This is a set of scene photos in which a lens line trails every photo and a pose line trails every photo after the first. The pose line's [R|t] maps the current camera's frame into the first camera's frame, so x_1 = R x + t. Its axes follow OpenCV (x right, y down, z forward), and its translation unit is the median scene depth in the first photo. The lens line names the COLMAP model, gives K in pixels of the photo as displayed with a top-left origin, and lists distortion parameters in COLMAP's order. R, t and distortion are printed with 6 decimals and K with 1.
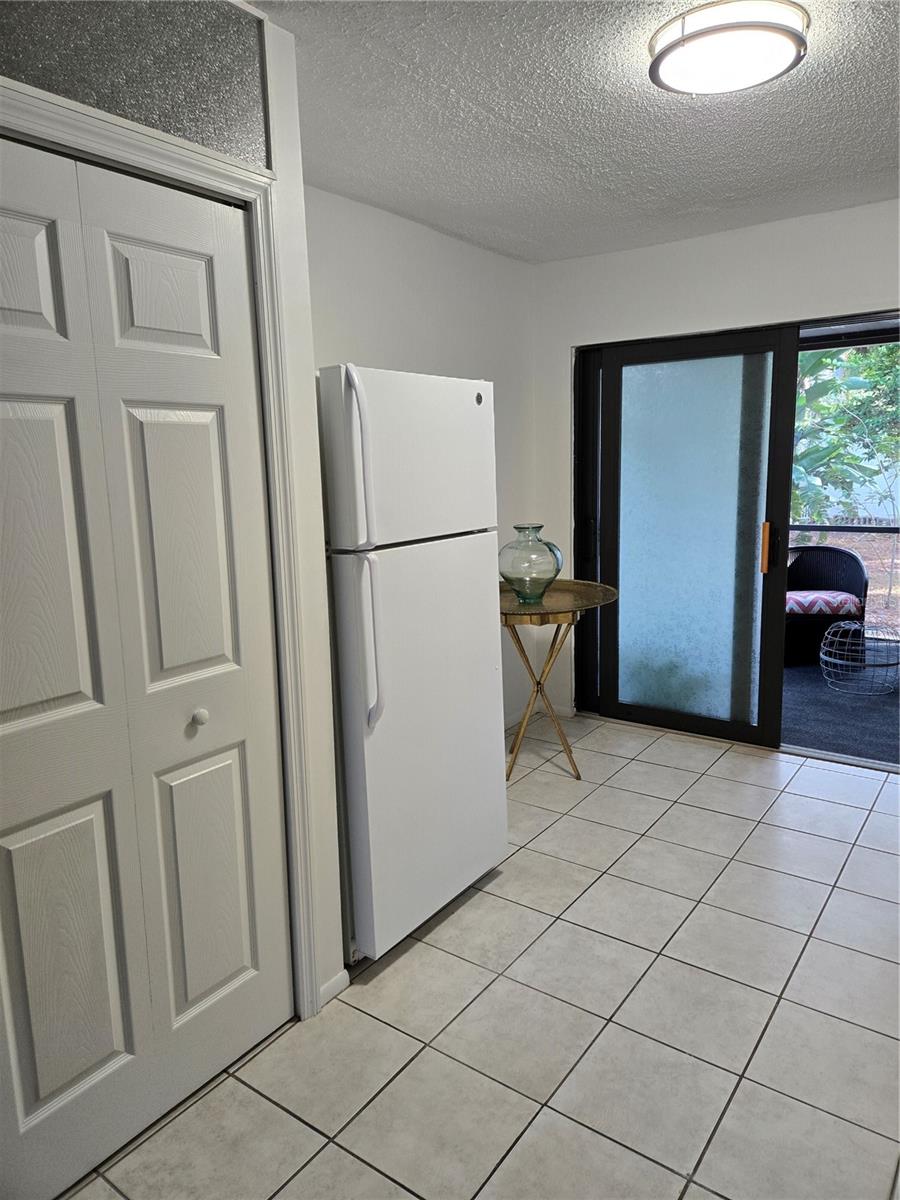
lens RADIAL K [[802.0, 0, 458.3], [0, 802.0, 582.4], [0, 0, 1]] dist [0.072588, -0.046933]
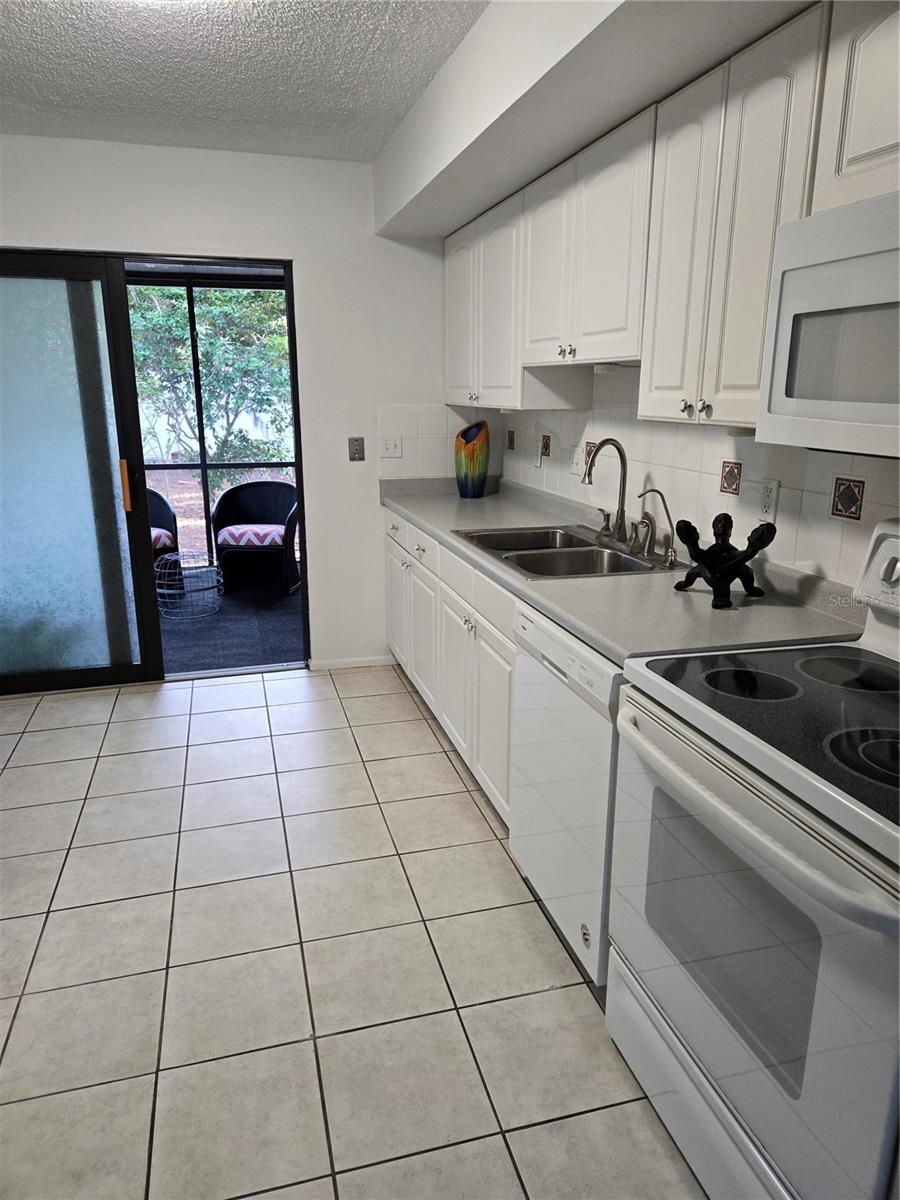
lens RADIAL K [[802.0, 0, 458.3], [0, 802.0, 582.4], [0, 0, 1]] dist [0.072588, -0.046933]
pose [[0.640930, -0.163131, 0.750065, -0.115654], [0.110666, 0.986586, 0.120007, 0.000317], [-0.759580, 0.006090, 0.650385, 0.043370]]
